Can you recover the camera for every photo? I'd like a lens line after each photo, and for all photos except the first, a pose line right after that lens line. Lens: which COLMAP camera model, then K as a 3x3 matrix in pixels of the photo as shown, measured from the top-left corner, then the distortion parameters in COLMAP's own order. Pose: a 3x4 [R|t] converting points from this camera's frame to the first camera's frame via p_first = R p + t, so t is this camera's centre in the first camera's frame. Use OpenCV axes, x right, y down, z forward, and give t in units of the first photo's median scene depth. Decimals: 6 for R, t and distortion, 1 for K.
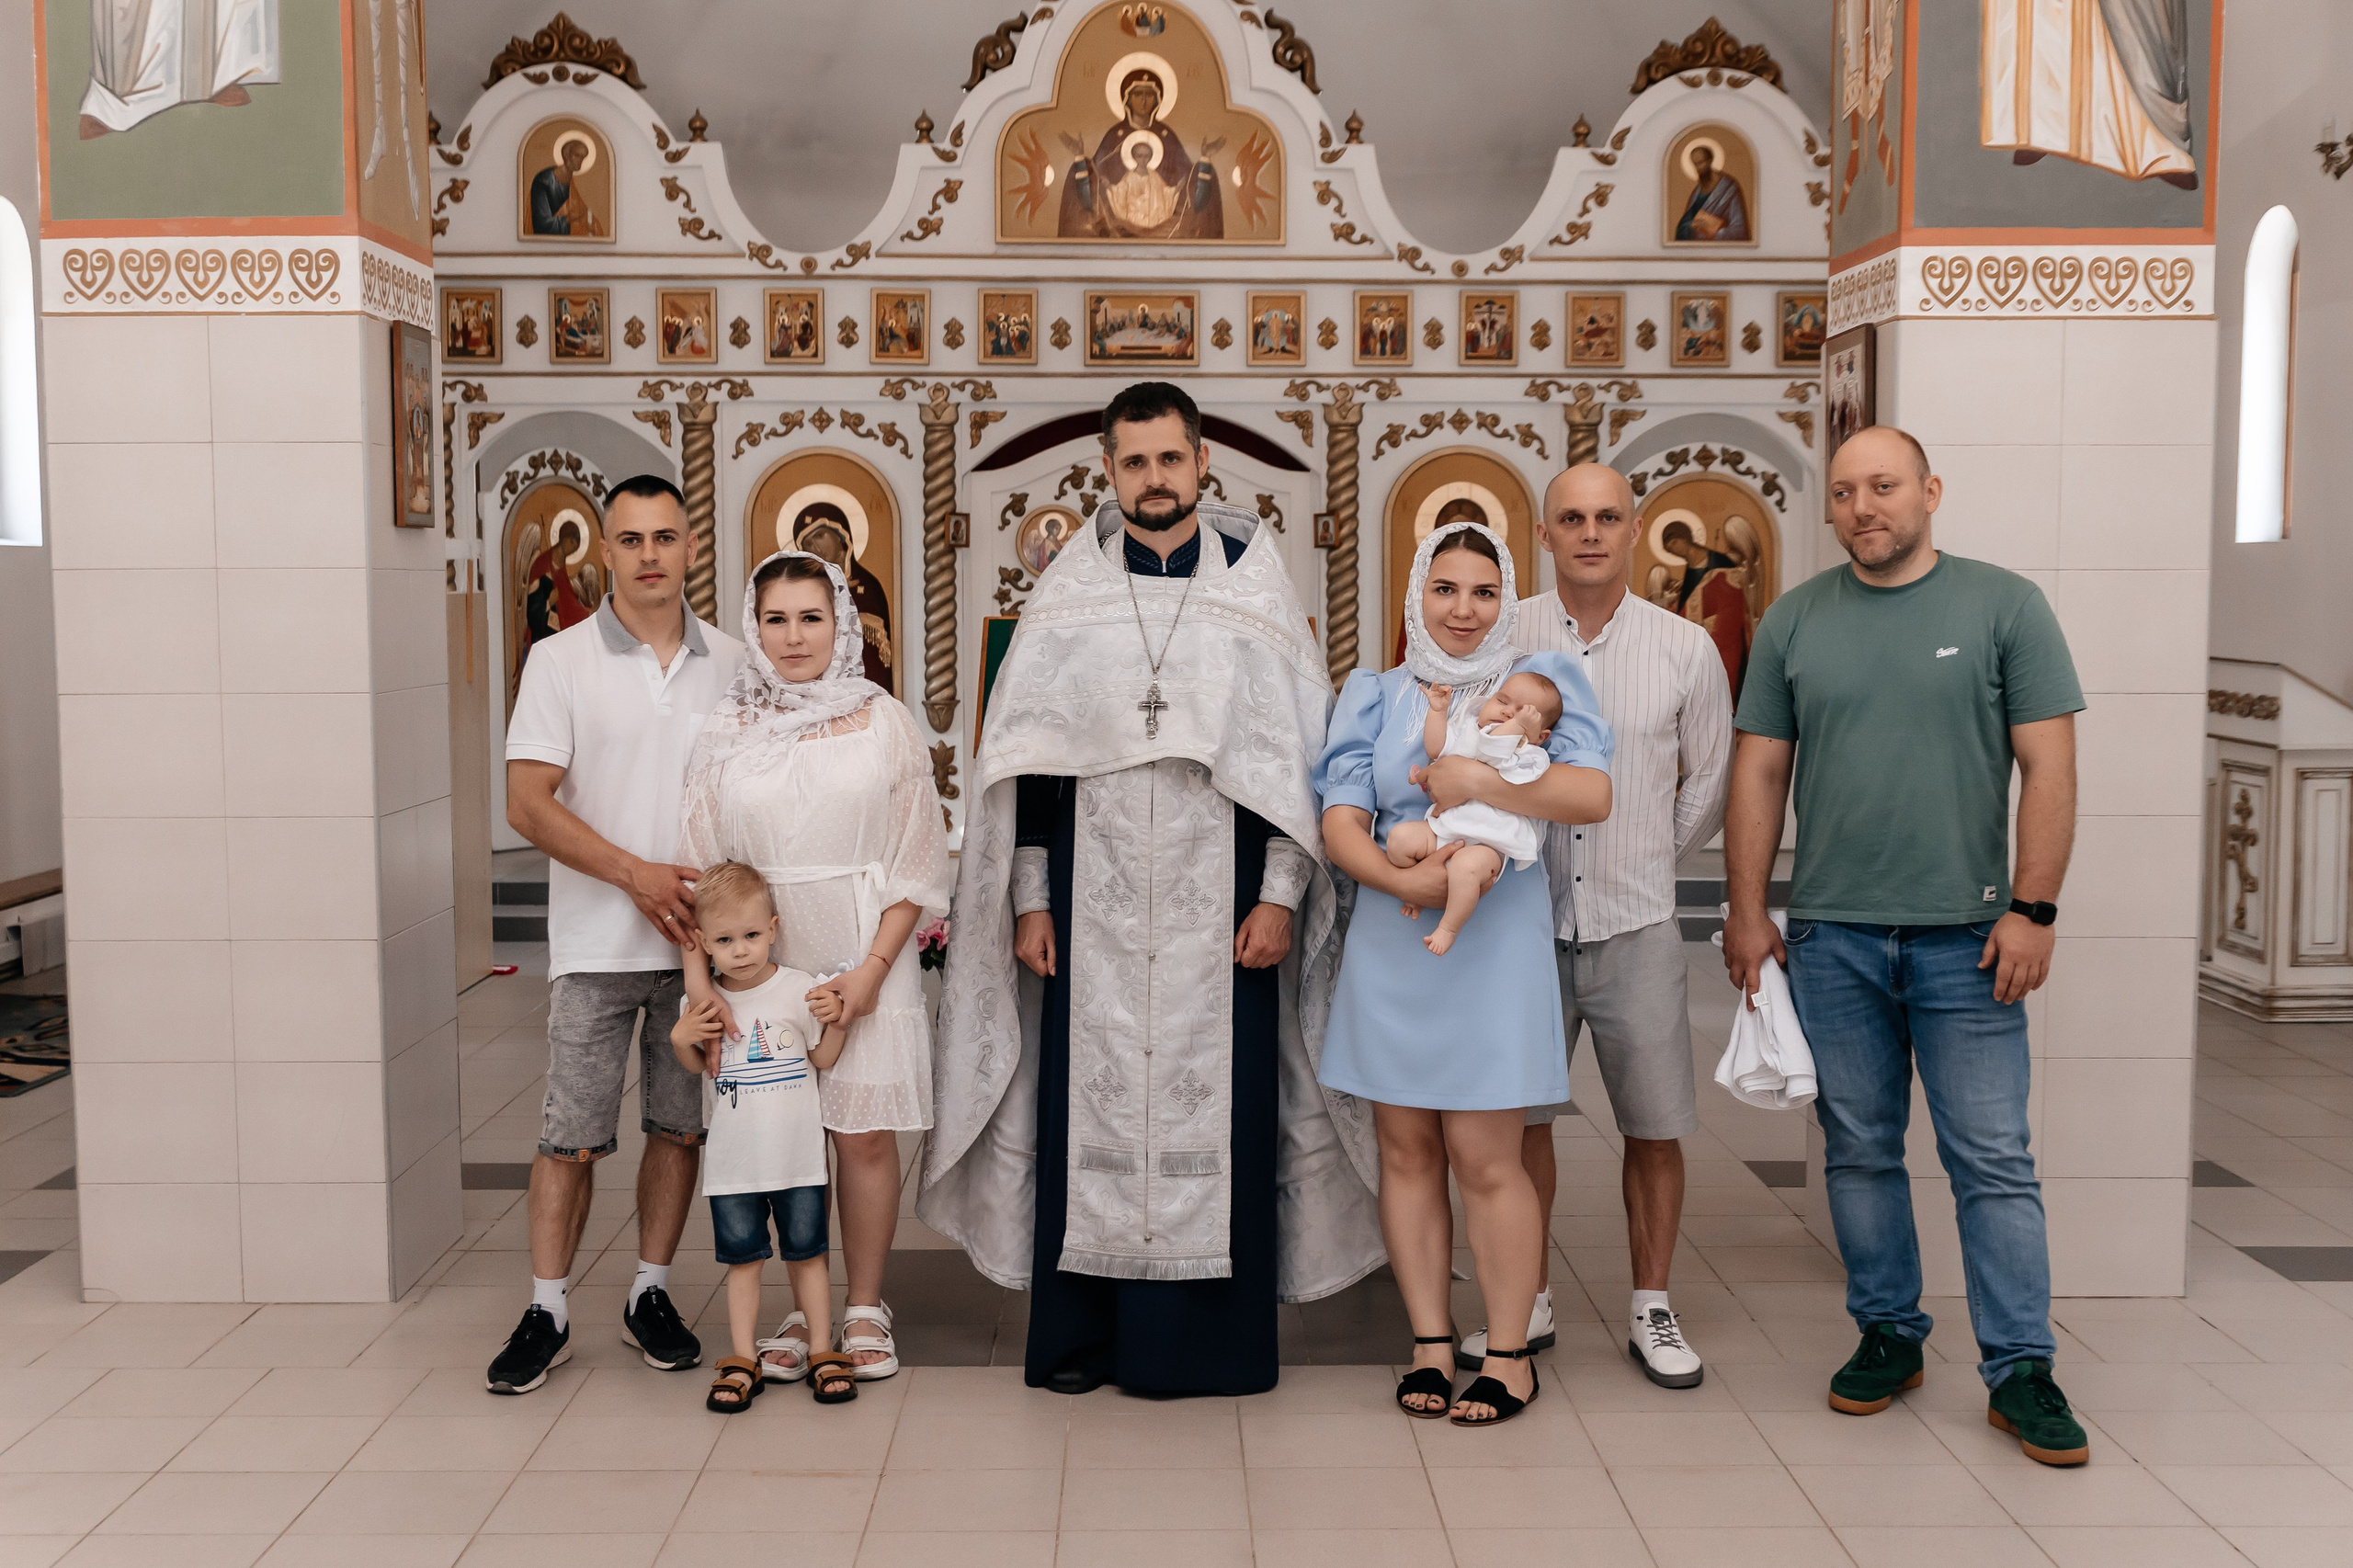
lens RADIAL K [[2652.7, 0, 1181.6], [0, 2652.7, 823.3], [0, 0, 1]] dist [-0.003122, 0.000000]
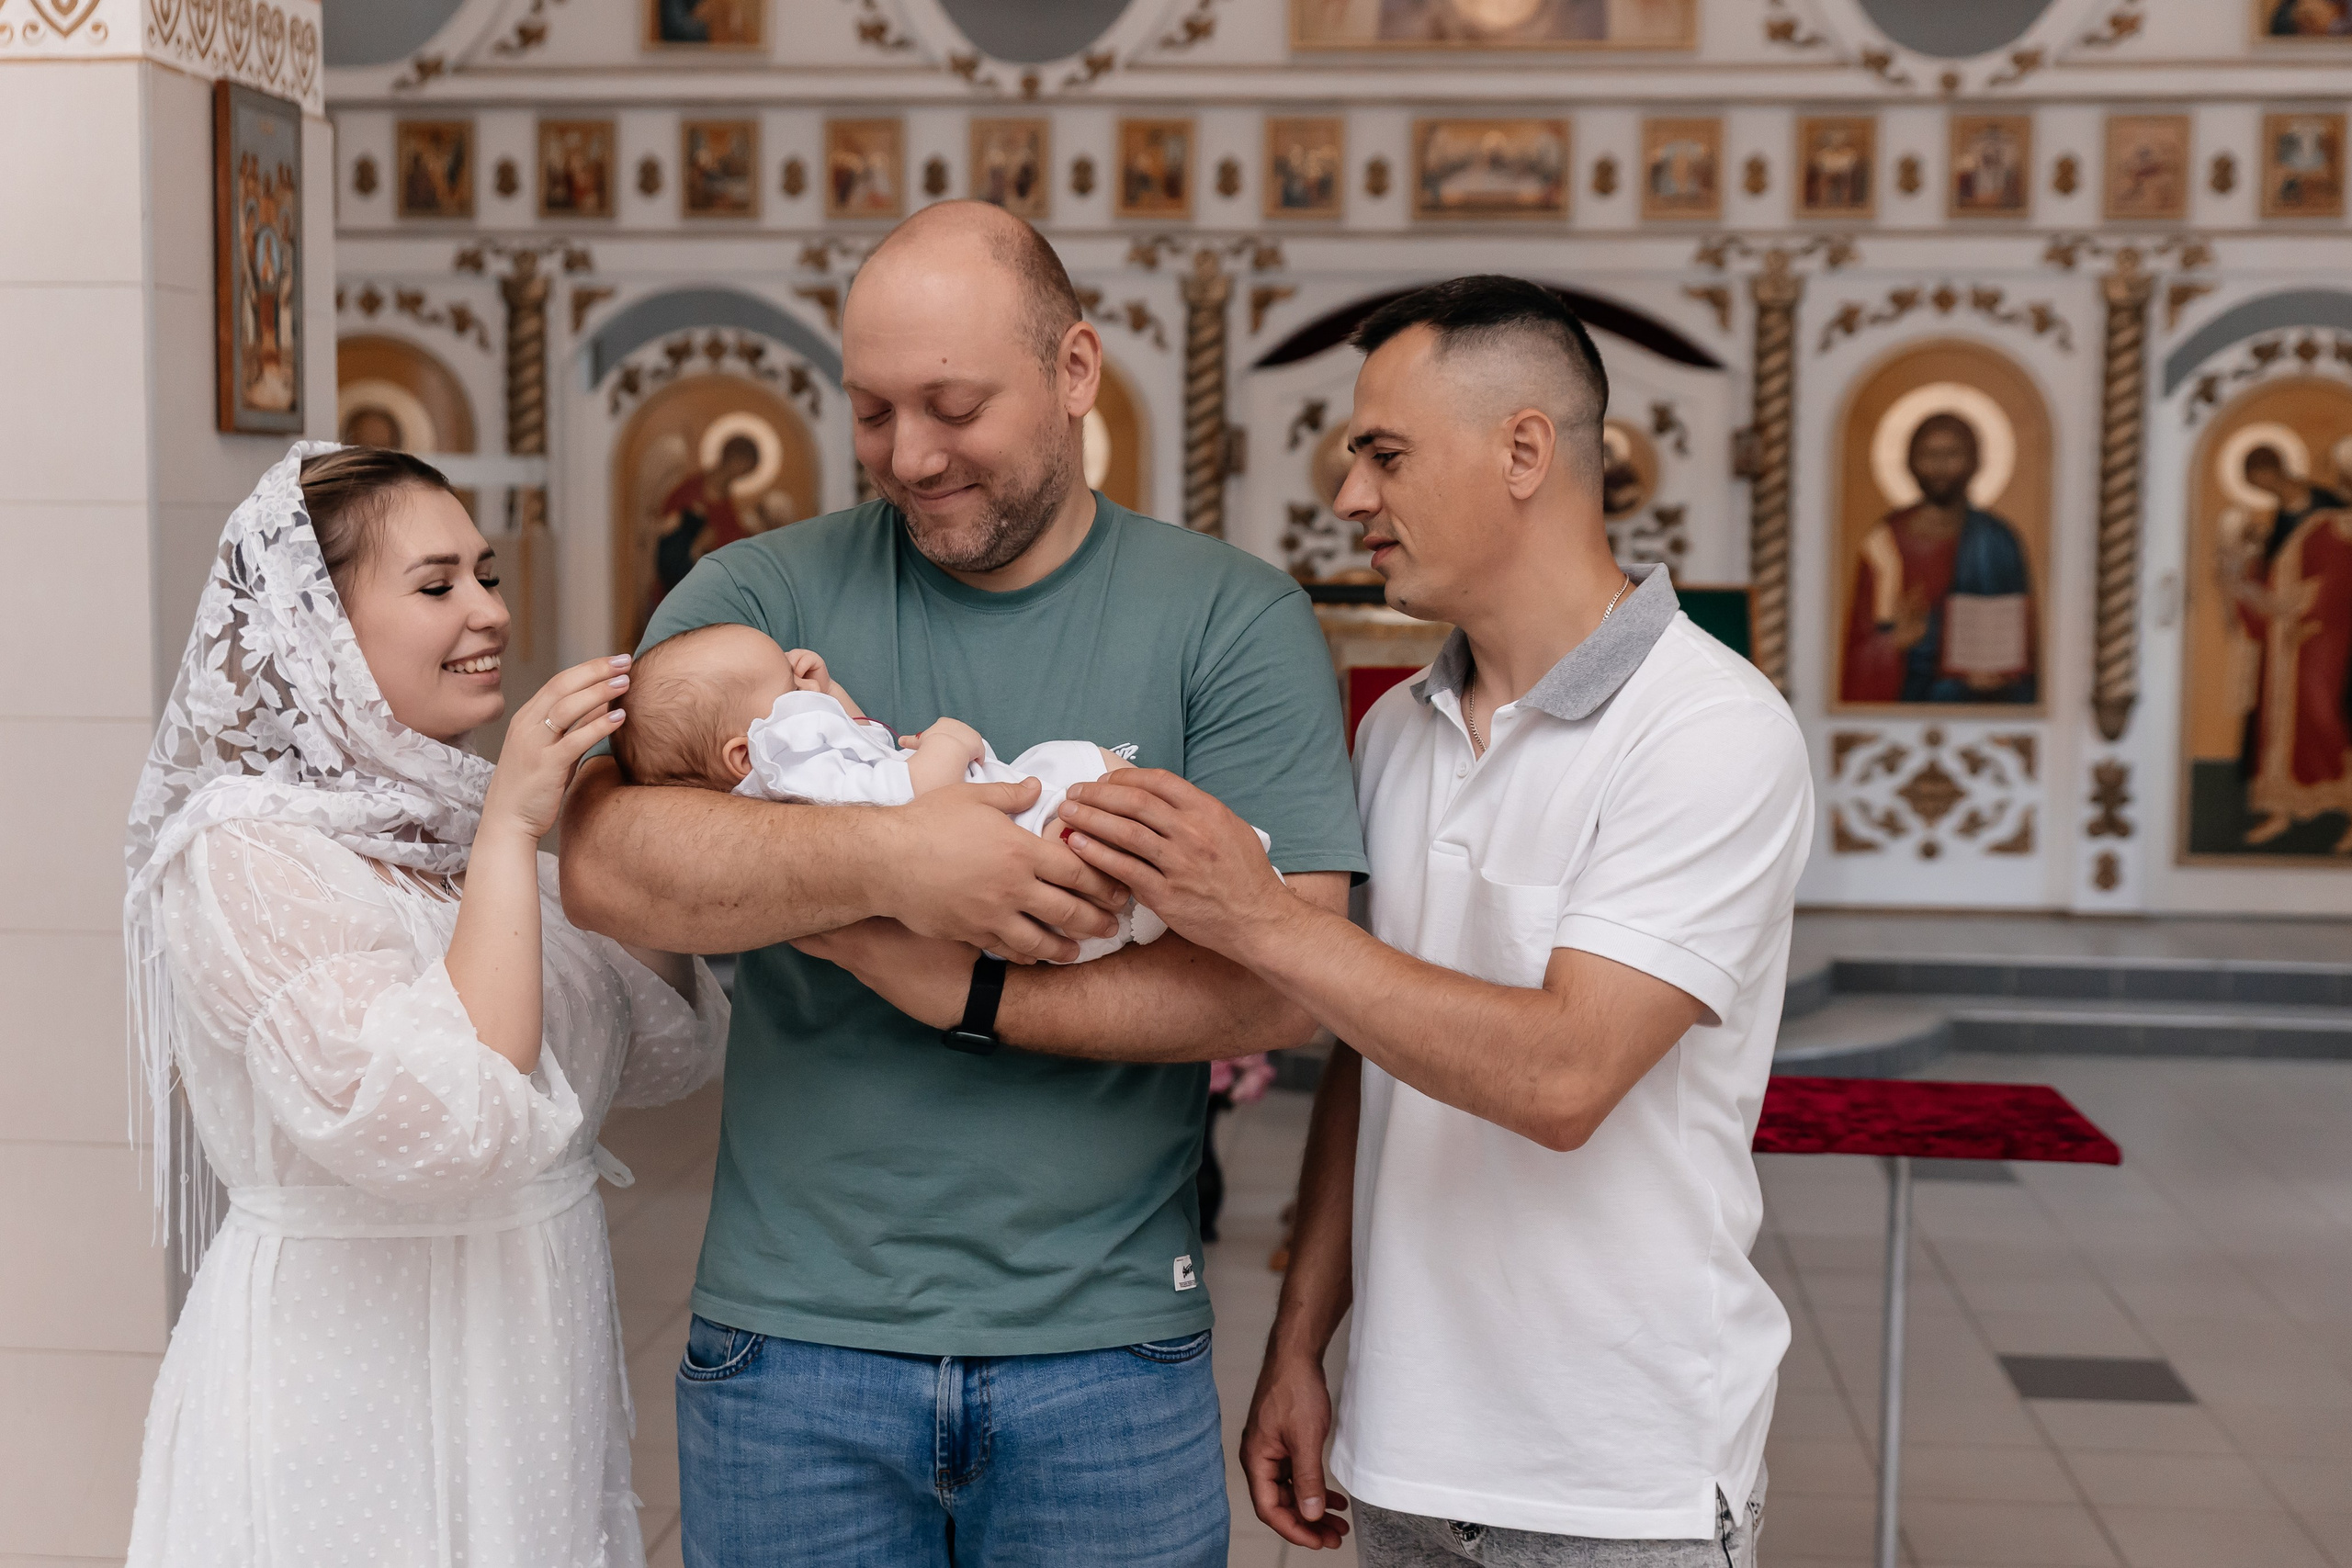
lens RADIAL K [[3273.4, 0, 1132.3], [0, 3273.4, 782.7], [0, 0, 1]] dist [0.027458, 0.000000]
pose [[0.992799, 0.017747, -0.118470, -0.003540], [-0.018928, 0.999782, -0.008850, -0.012079], [0.118287, 0.011029, 0.992918, 0.115462]]
